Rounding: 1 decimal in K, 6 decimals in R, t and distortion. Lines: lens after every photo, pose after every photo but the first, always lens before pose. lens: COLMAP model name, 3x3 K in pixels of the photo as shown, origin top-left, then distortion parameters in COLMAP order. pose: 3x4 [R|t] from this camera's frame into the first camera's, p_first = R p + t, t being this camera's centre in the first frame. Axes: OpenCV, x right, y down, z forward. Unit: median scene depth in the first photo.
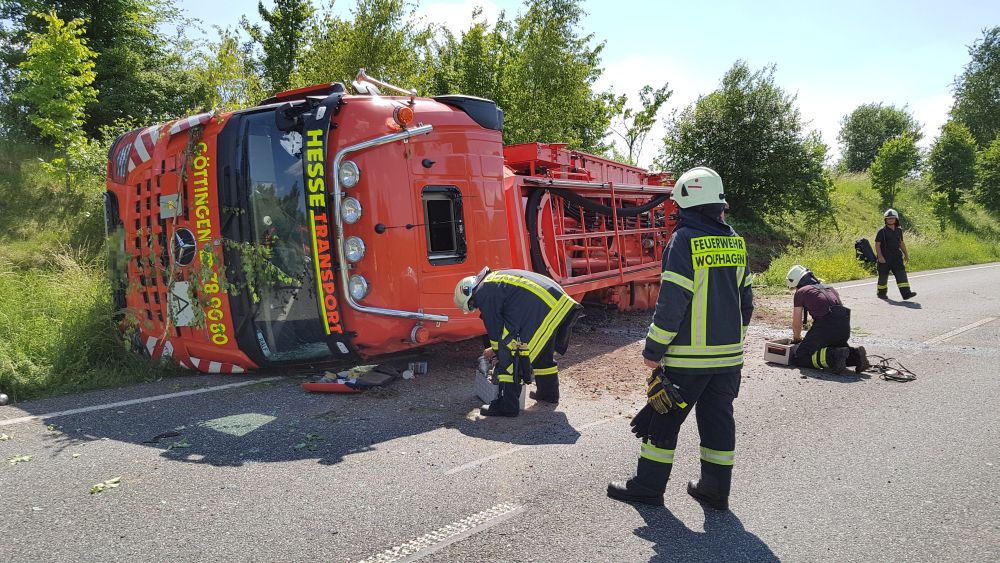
lens RADIAL K [[785.3, 0, 493.8], [0, 785.3, 297.8], [0, 0, 1]] dist [0.063764, -0.104986]
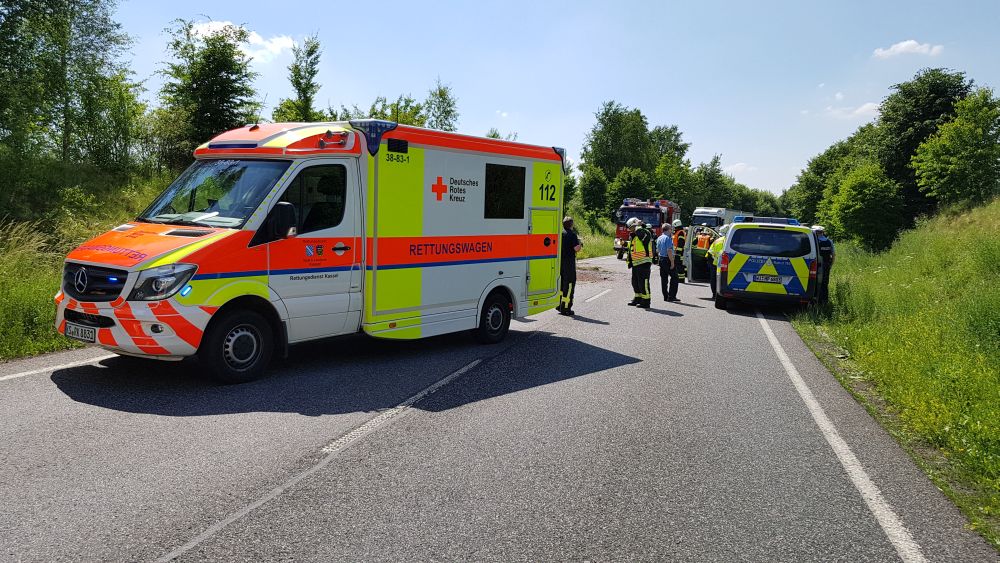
lens RADIAL K [[785.3, 0, 495.7], [0, 785.3, 274.2], [0, 0, 1]] dist [0.063764, -0.104986]
pose [[0.901007, -0.008718, 0.433718, -1.635705], [0.021677, 0.999454, -0.024942, 0.160757], [-0.433263, 0.031874, 0.900704, -1.848663]]
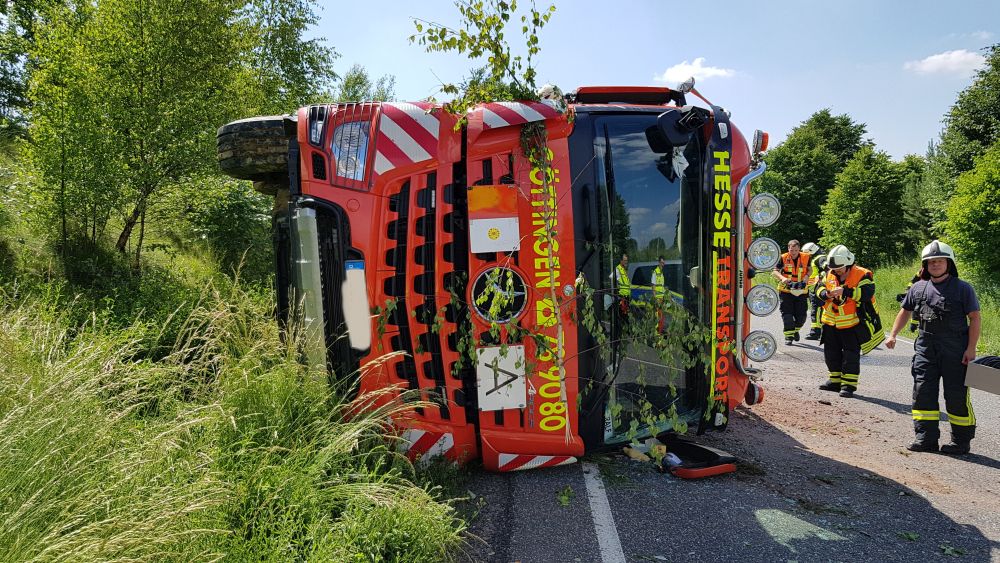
lens RADIAL K [[785.3, 0, 497.8], [0, 785.3, 316.6], [0, 0, 1]] dist [0.063764, -0.104986]
pose [[0.772038, -0.029959, 0.634870, -0.832364], [0.011336, 0.999379, 0.033375, -0.068504], [-0.635475, -0.018569, 0.771898, 0.480201]]
